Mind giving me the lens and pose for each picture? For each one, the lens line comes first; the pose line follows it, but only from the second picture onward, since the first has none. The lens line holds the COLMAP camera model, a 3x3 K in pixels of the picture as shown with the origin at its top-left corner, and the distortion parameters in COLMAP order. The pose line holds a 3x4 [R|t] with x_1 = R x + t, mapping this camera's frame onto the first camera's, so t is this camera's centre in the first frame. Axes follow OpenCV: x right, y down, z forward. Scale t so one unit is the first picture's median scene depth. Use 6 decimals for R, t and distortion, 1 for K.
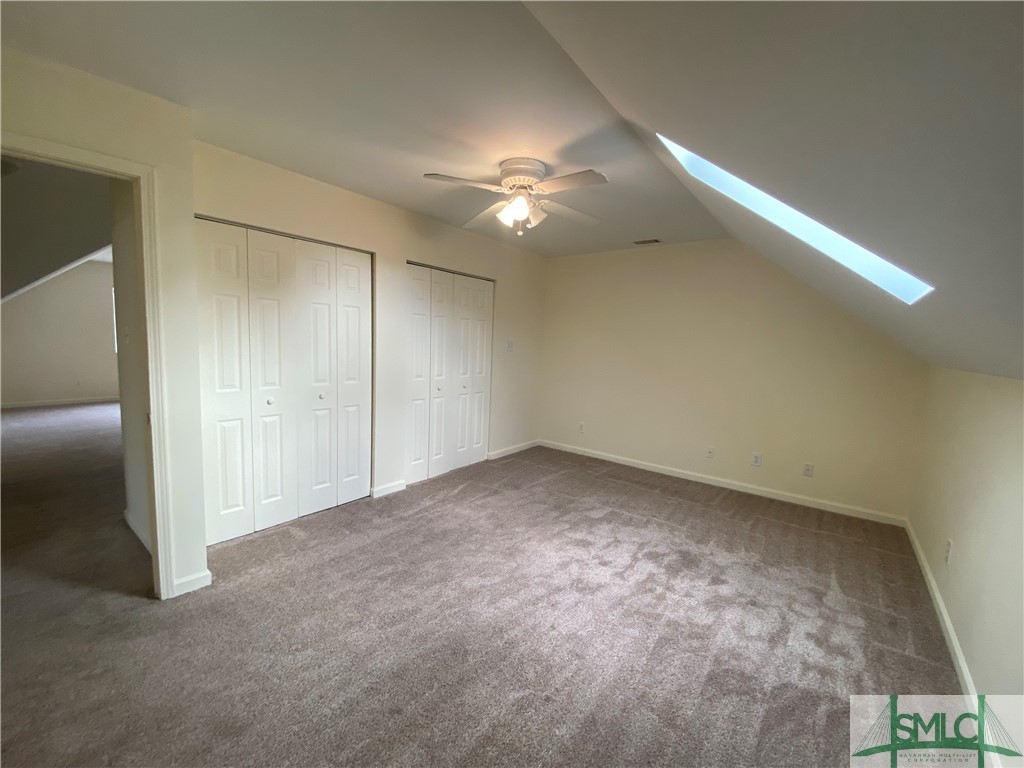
lens RADIAL K [[413.9, 0, 520.0], [0, 413.9, 381.9], [0, 0, 1]] dist [0.004166, -0.012738]
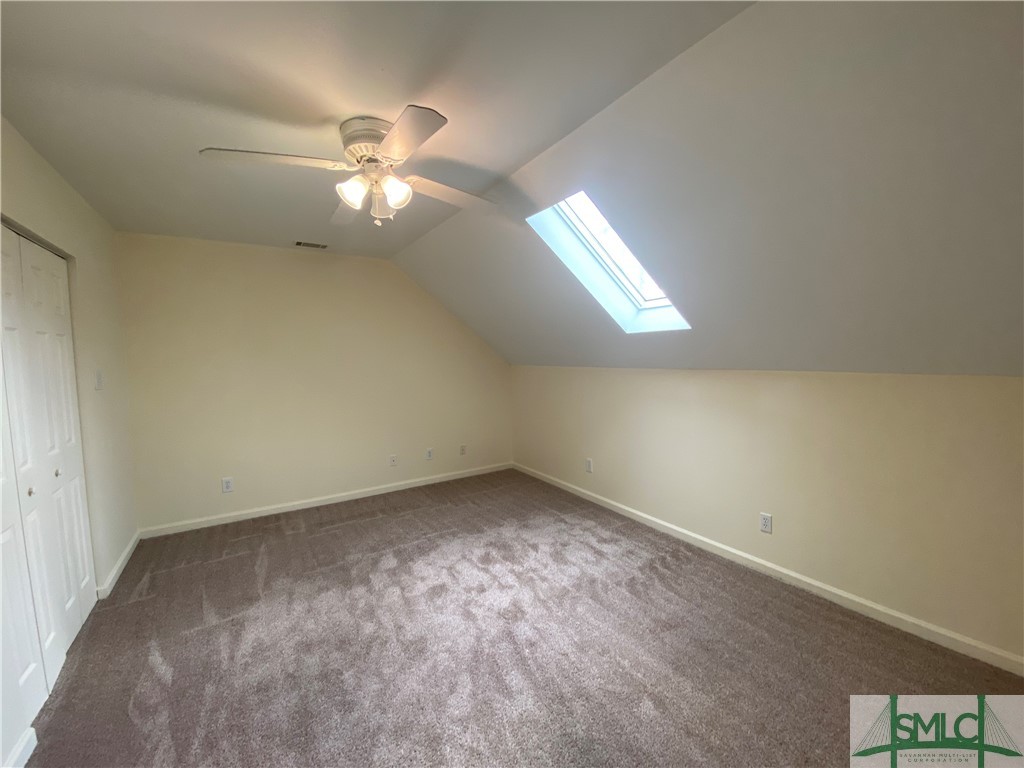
lens RADIAL K [[413.9, 0, 514.9], [0, 413.9, 374.7], [0, 0, 1]] dist [0.004166, -0.012738]
pose [[0.366689, -0.103650, 0.924552, -0.565740], [0.137670, 0.988879, 0.056260, -0.090320], [-0.920101, 0.106653, 0.376880, 0.482958]]
